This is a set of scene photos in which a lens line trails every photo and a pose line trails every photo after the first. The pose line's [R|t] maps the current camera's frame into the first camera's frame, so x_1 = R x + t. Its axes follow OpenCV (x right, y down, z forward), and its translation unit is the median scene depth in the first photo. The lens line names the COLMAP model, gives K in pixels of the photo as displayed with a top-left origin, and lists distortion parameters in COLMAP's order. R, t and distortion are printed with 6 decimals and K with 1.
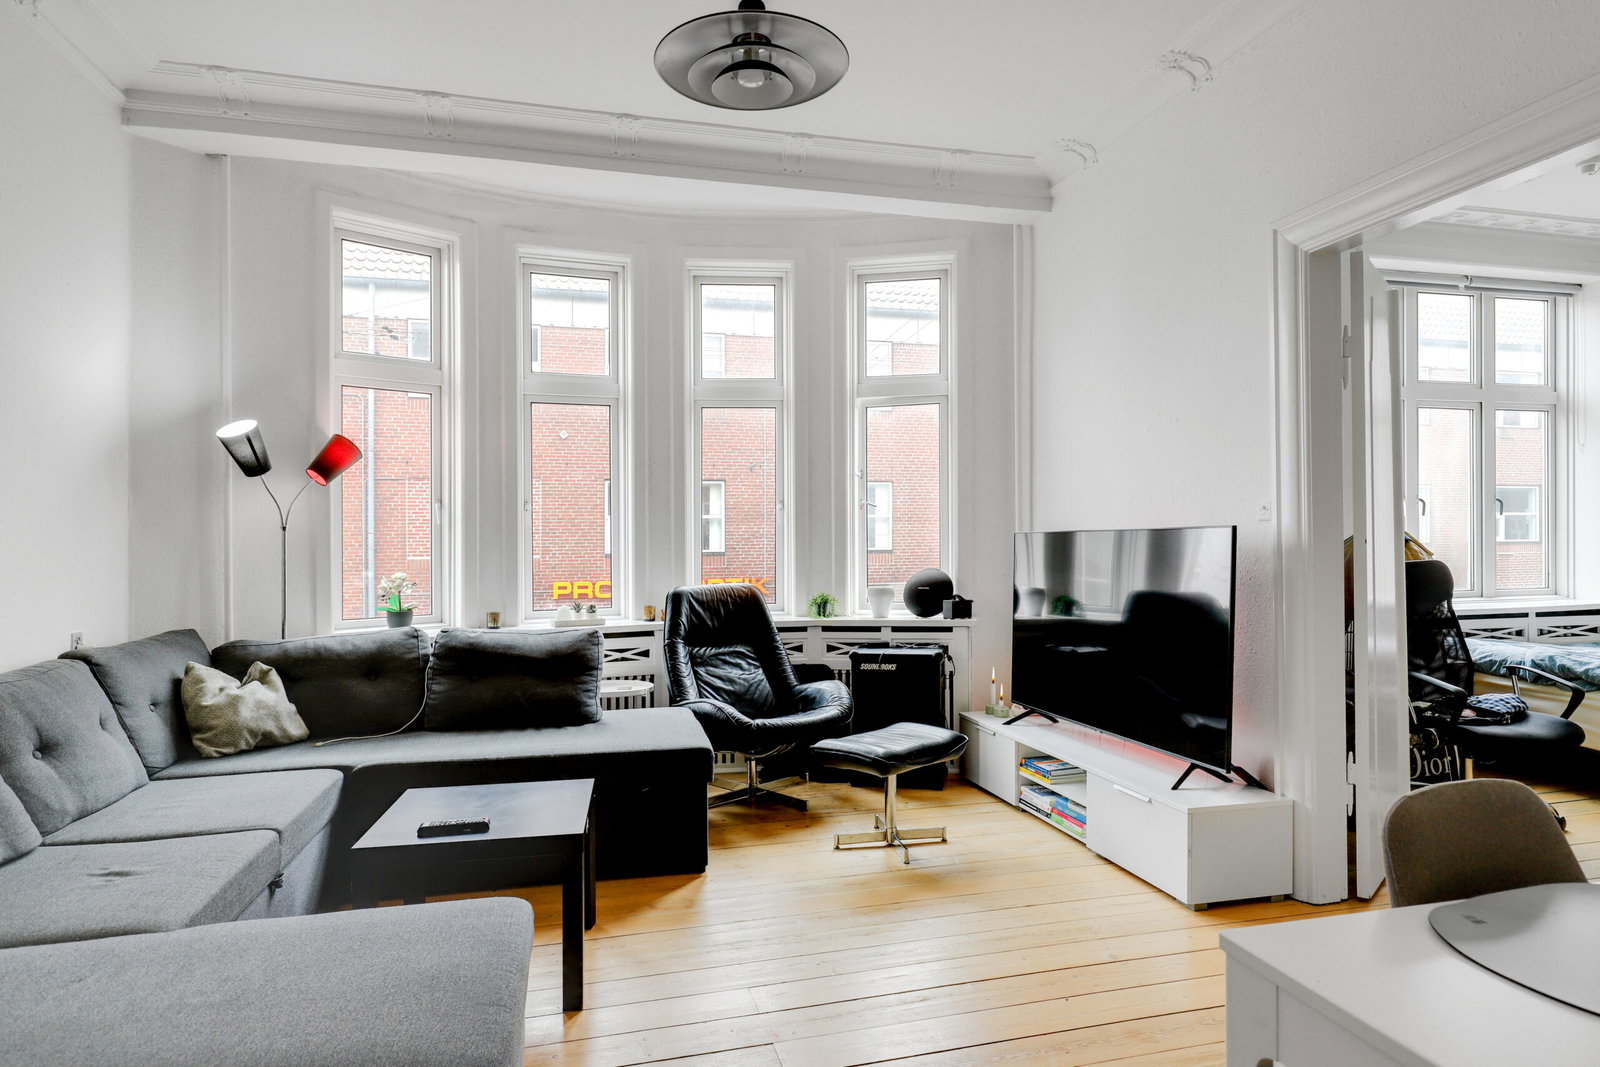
lens RADIAL K [[905.1, 0, 800.0], [0, 905.1, 533.5], [0, 0, 1]] dist [-0.000381, -0.000547]
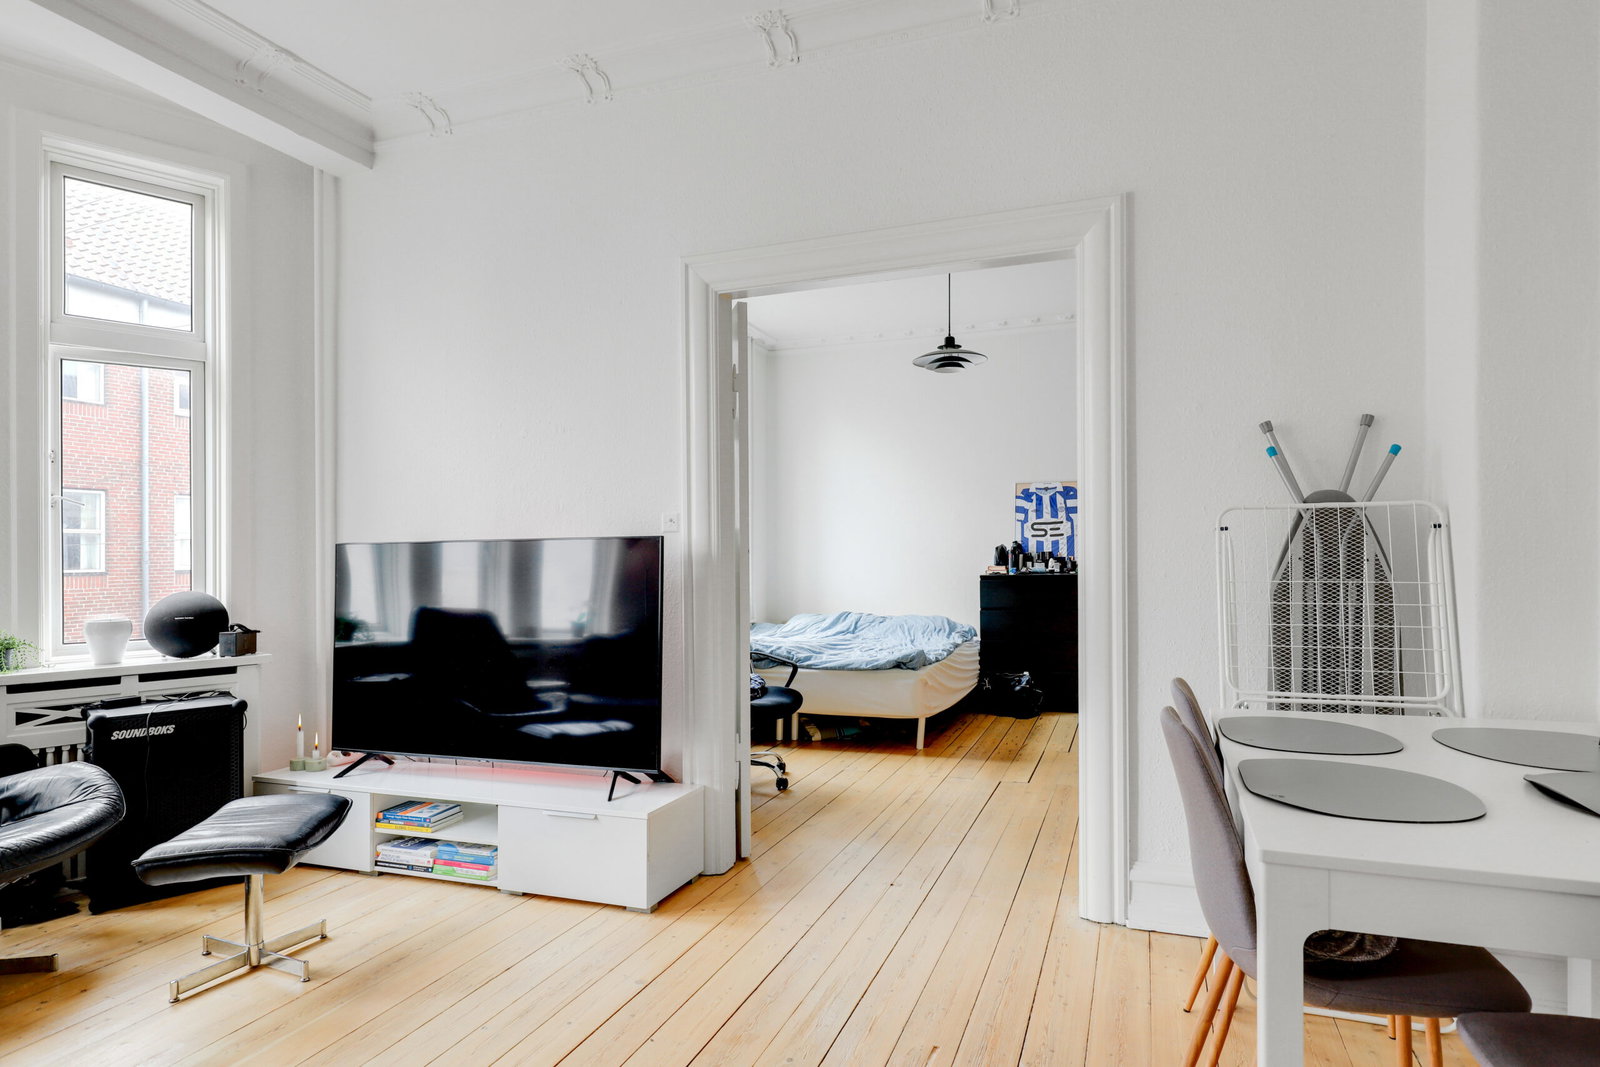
lens RADIAL K [[915.9, 0, 801.0], [0, 915.9, 553.5], [0, 0, 1]] dist [0.000668, 0.000520]
pose [[0.576345, 0.002904, 0.817201, -0.209017], [-0.001881, 0.999996, -0.002227, 0.009586], [-0.817204, -0.000254, 0.576348, 0.180637]]
